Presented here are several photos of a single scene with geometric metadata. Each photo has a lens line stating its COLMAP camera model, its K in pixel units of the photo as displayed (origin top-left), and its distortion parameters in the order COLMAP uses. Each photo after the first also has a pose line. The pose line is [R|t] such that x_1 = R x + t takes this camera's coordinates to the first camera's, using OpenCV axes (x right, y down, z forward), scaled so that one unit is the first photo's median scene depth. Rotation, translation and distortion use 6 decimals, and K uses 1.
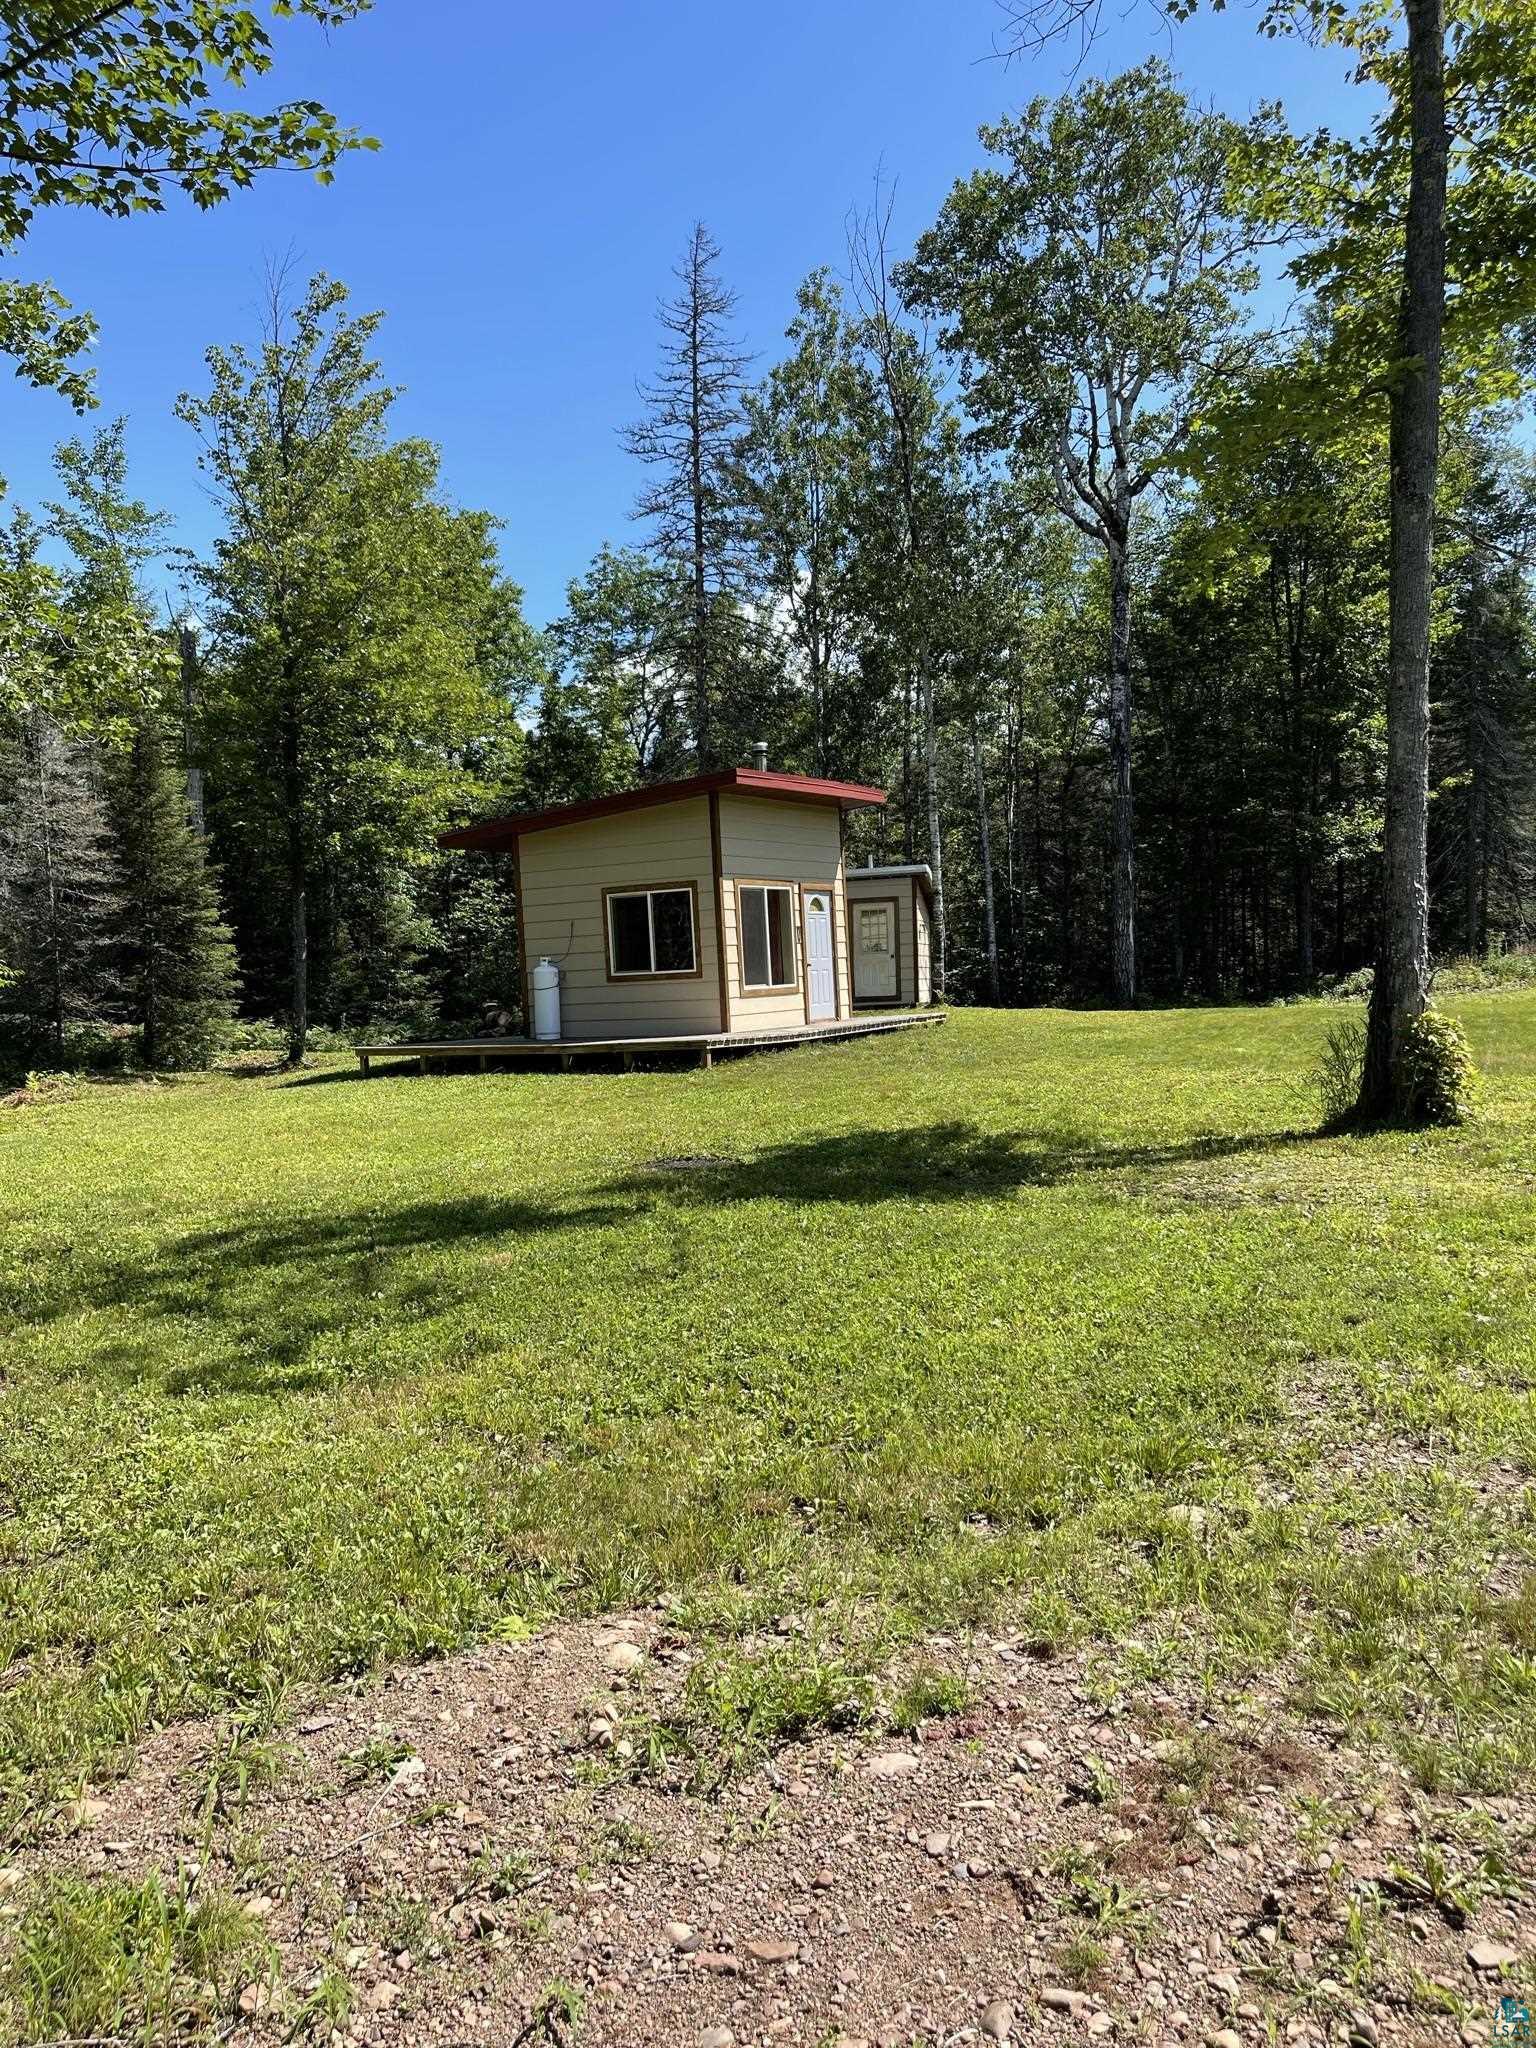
lens RADIAL K [[1538.5, 0, 768.0], [0, 1538.5, 1024.0], [0, 0, 1]] dist [0.034747, -0.002122]
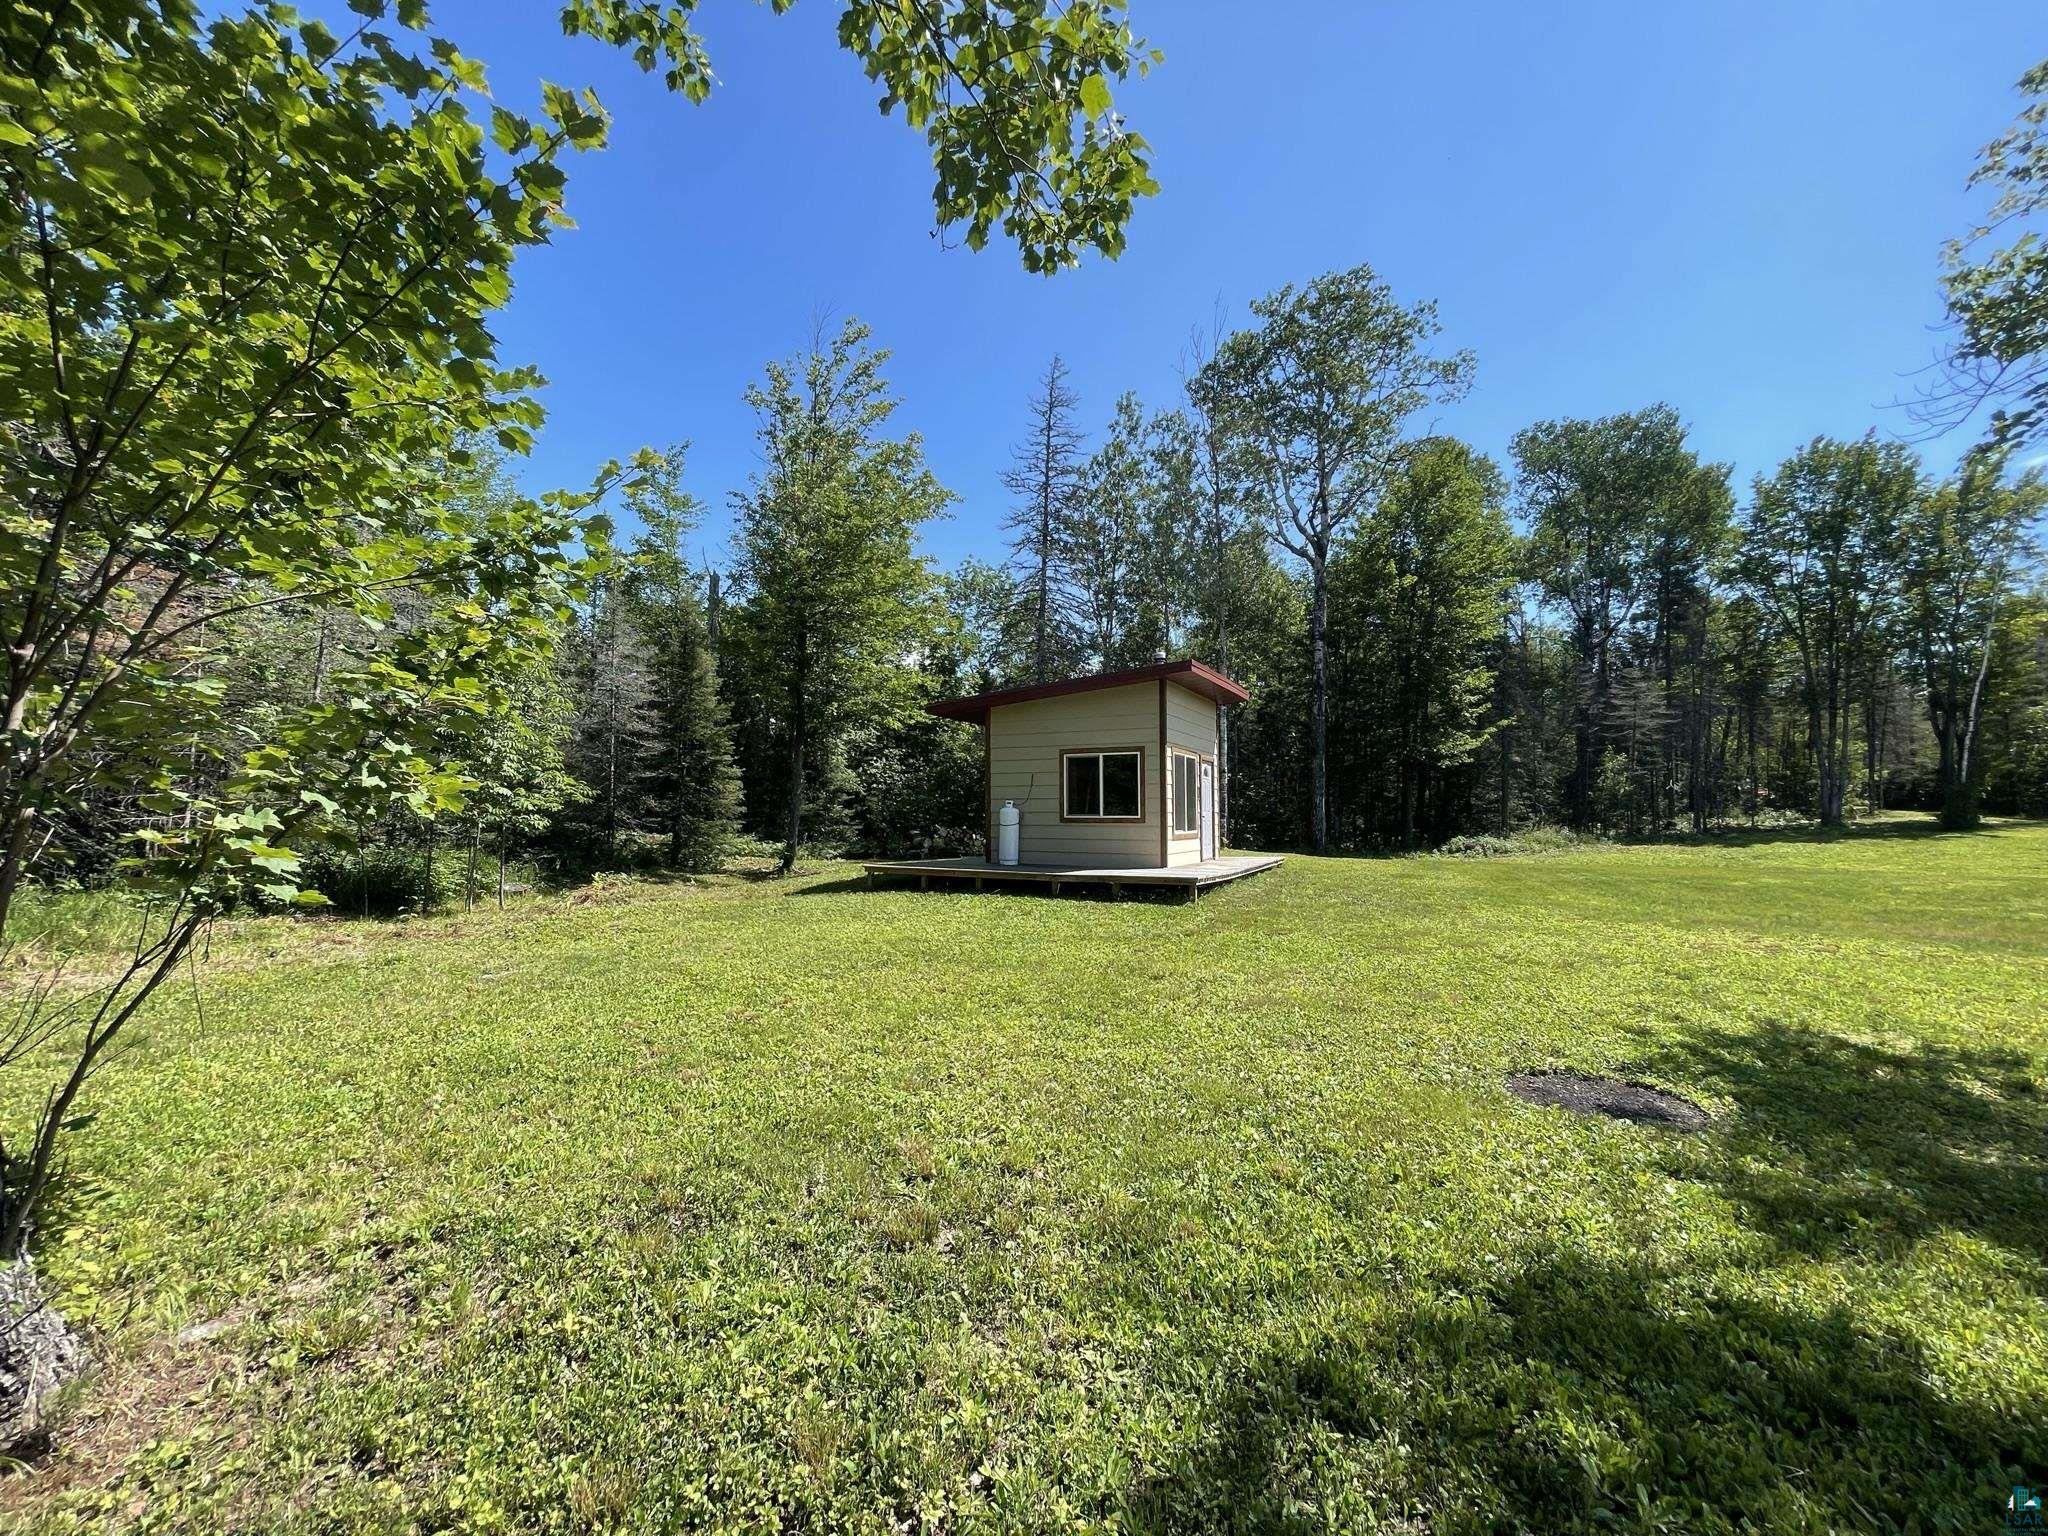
lens RADIAL K [[823.1, 0, 1024.0], [0, 823.1, 768.0], [0, 0, 1]] dist [0.001543, 0.000006]
pose [[0.996785, 0.053046, 0.060050, -0.150232], [-0.047159, 0.994308, -0.095538, -0.004450], [-0.064776, 0.092399, 0.993613, 0.266369]]
